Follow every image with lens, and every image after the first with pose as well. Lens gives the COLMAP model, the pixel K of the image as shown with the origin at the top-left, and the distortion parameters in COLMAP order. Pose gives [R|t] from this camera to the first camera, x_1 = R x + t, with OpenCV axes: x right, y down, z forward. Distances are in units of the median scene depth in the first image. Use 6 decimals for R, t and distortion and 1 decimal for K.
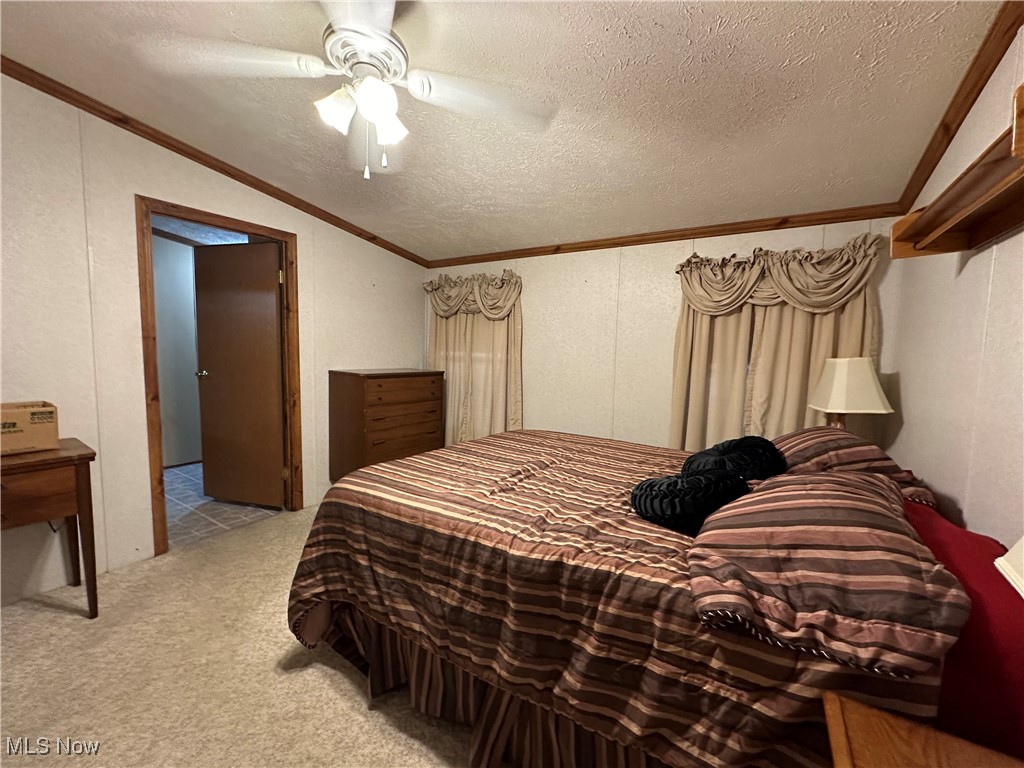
lens RADIAL K [[408.9, 0, 512.6], [0, 408.9, 385.0], [0, 0, 1]] dist [-0.002824, 0.000183]
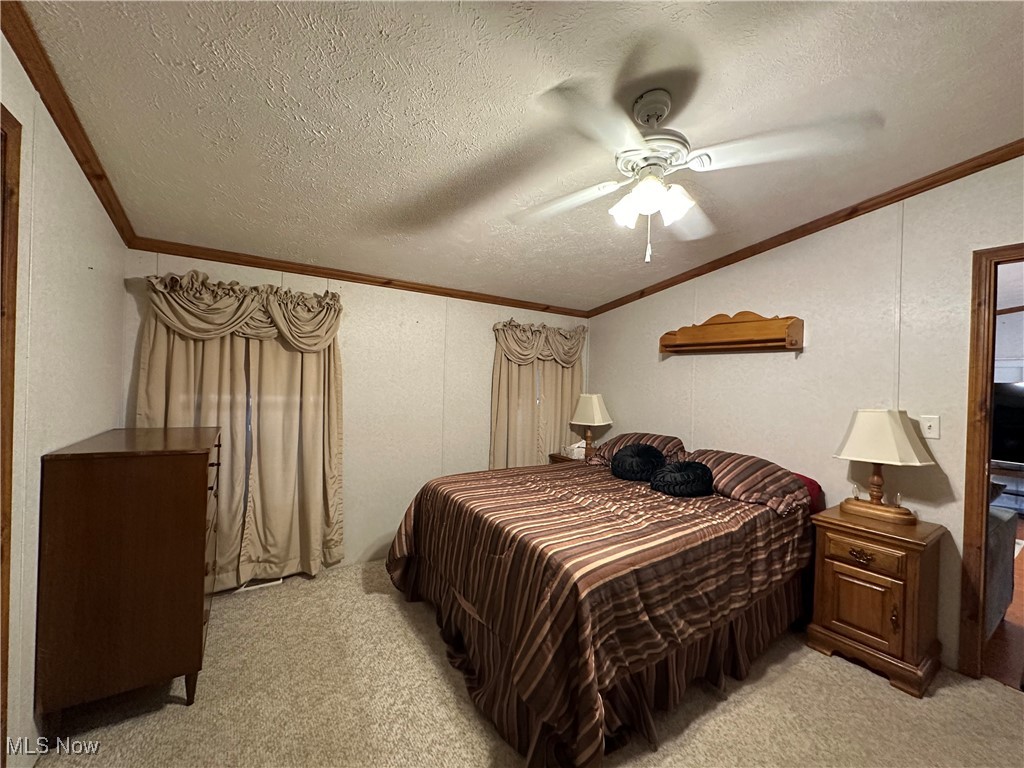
lens RADIAL K [[408.9, 0, 512.6], [0, 408.9, 385.0], [0, 0, 1]] dist [-0.002824, 0.000183]
pose [[0.405919, -0.019395, 0.913703, -0.810209], [0.059506, 0.998214, -0.005247, -0.098507], [-0.911970, 0.056500, 0.406348, 0.478158]]
